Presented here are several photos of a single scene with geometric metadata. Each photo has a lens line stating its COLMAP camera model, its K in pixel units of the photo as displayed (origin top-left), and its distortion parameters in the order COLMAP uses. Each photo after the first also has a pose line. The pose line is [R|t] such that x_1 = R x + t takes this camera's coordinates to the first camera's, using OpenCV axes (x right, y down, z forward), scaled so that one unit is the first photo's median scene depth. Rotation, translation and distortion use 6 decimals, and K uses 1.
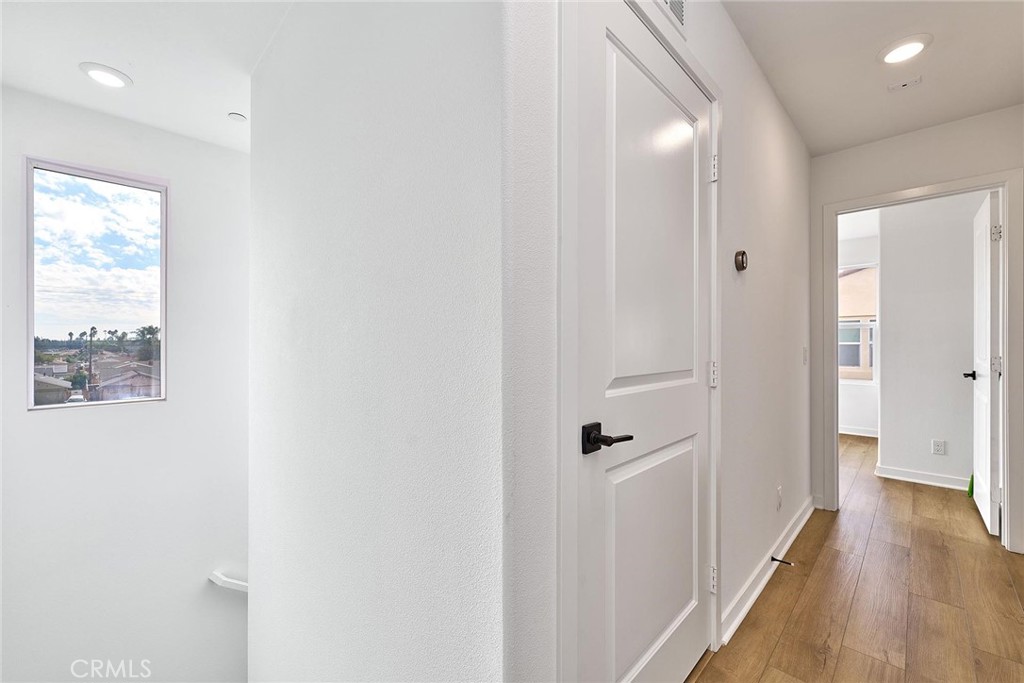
lens RADIAL K [[420.6, 0, 519.4], [0, 420.6, 342.8], [0, 0, 1]] dist [0.000101, -0.000426]
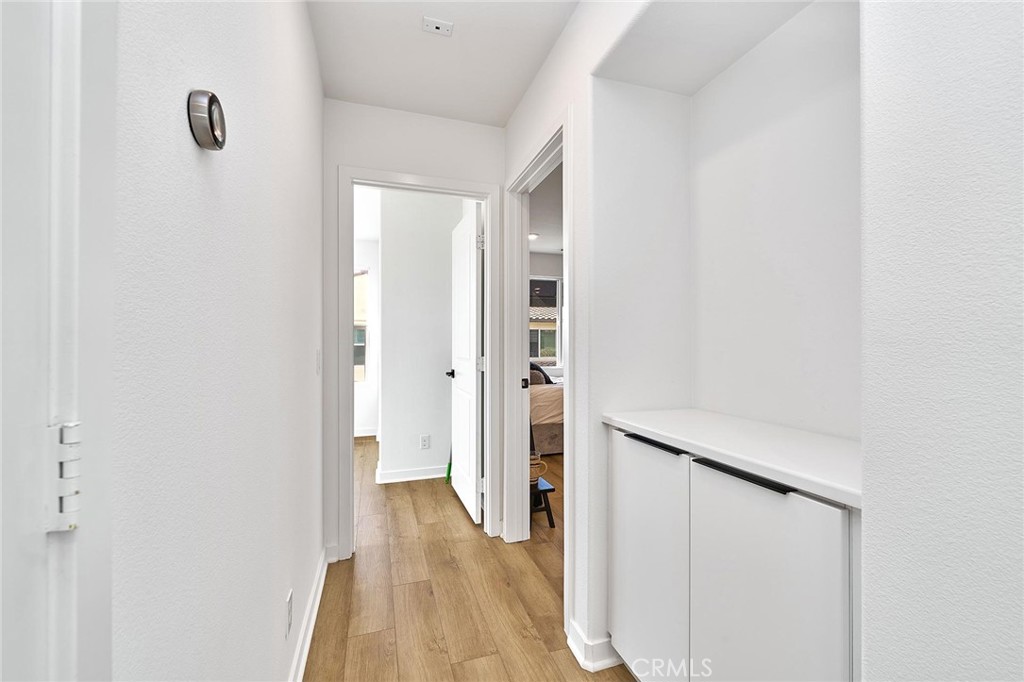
lens RADIAL K [[420.6, 0, 520.1], [0, 420.6, 342.7], [0, 0, 1]] dist [0.000101, -0.000426]
pose [[0.462596, 0.003601, 0.886562, 0.196335], [-0.000984, 0.999993, -0.003548, 0.000043], [-0.886569, 0.000769, 0.462596, 0.351712]]
